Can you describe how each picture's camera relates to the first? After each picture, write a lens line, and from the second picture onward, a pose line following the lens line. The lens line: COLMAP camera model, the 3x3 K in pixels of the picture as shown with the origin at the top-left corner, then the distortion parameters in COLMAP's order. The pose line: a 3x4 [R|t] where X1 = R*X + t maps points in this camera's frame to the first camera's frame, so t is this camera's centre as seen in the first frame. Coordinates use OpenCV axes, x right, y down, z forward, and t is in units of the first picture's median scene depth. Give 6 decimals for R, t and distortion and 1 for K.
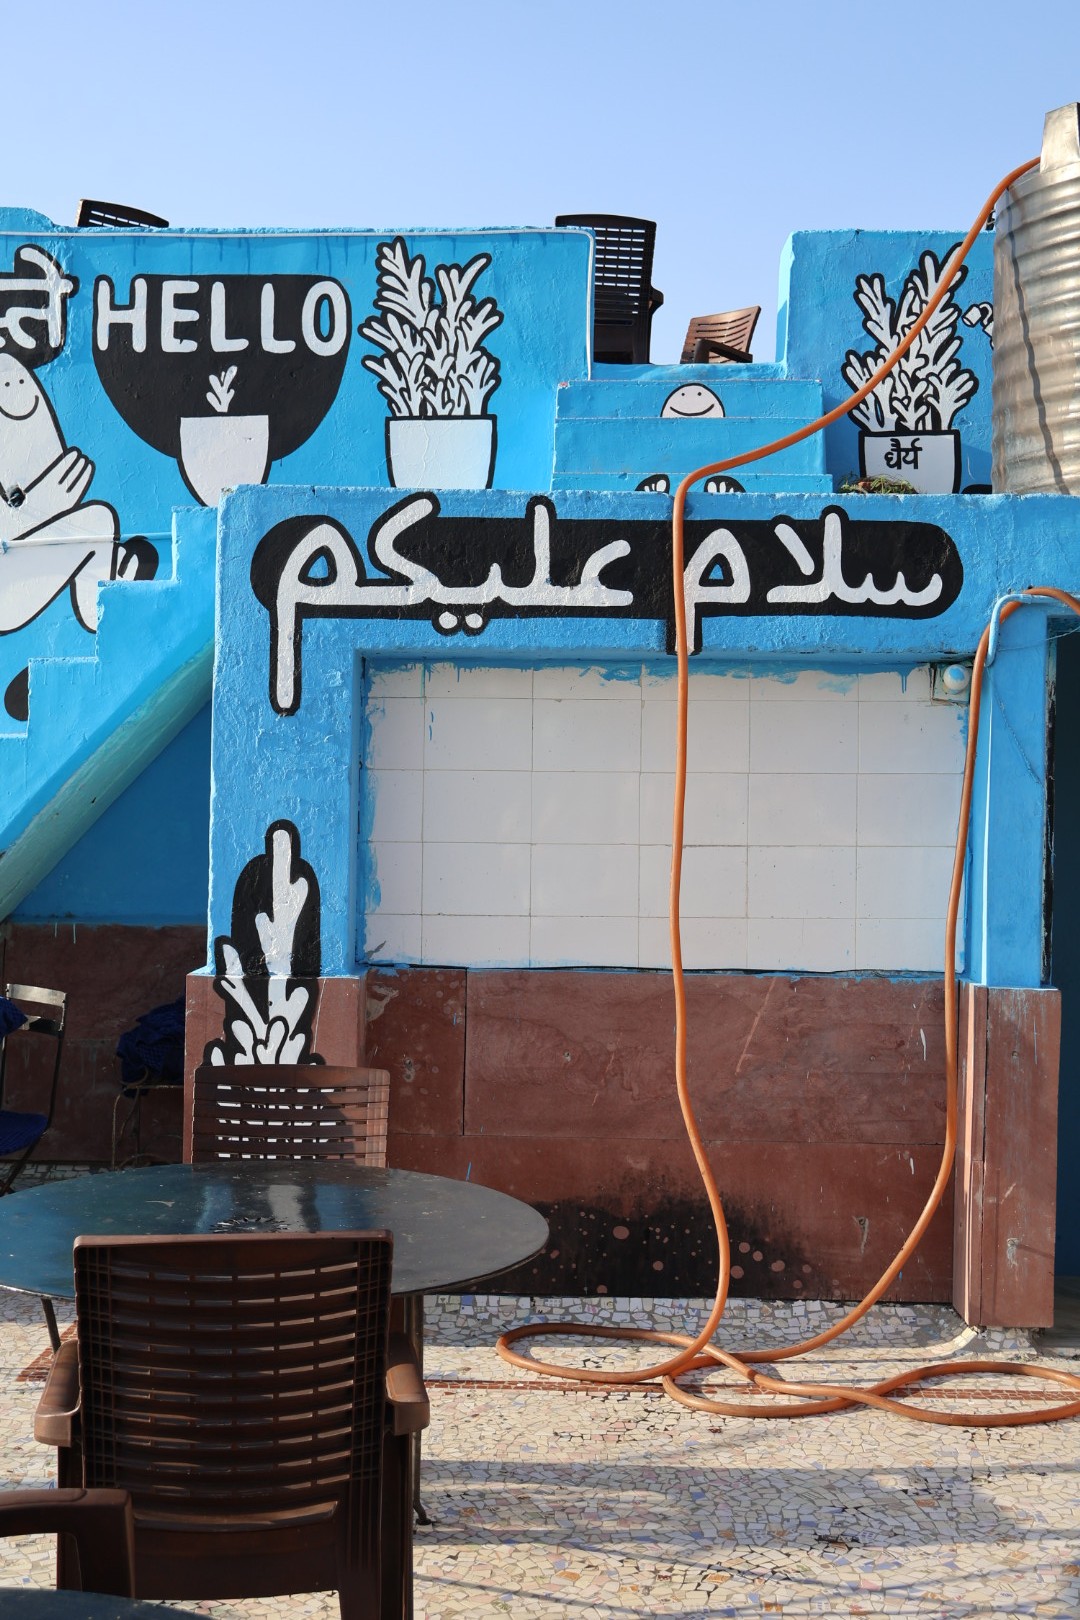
lens RADIAL K [[1943.0, 0, 540.0], [0, 1943.0, 807.7], [0, 0, 1]] dist [0.020775, 0.000000]
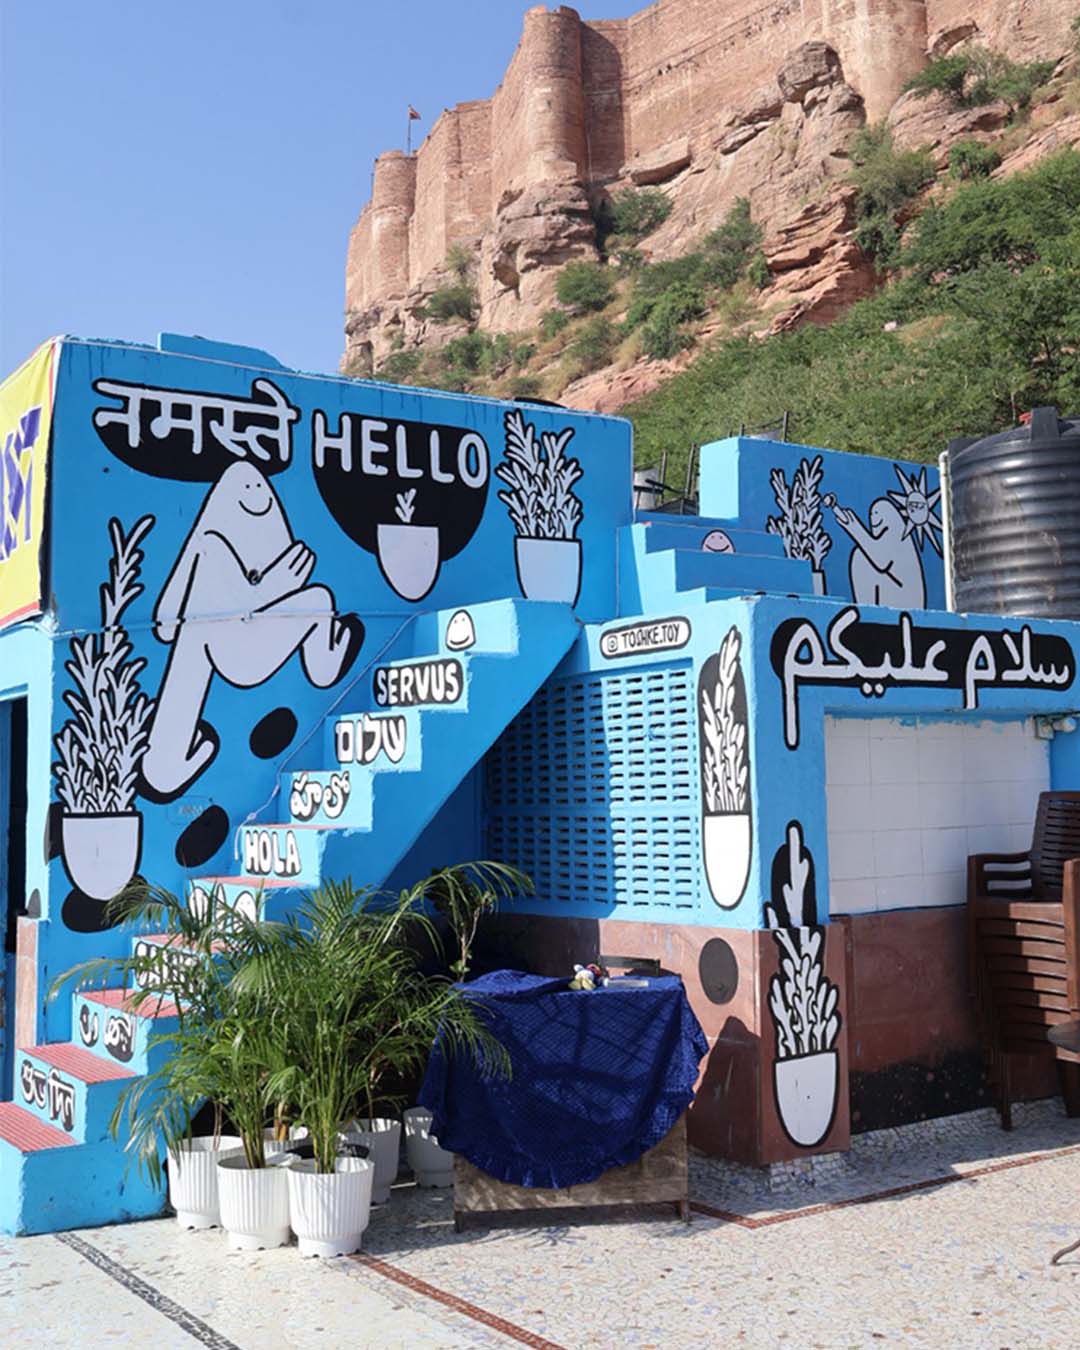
lens RADIAL K [[1580.1, 0, 540.0], [0, 1580.1, 678.4], [0, 0, 1]] dist [0.037631, 0.000000]
pose [[0.800880, 0.016575, 0.598595, -0.752266], [0.038954, 0.996058, -0.079699, -0.009576], [-0.597557, 0.087147, 0.797077, 0.105050]]
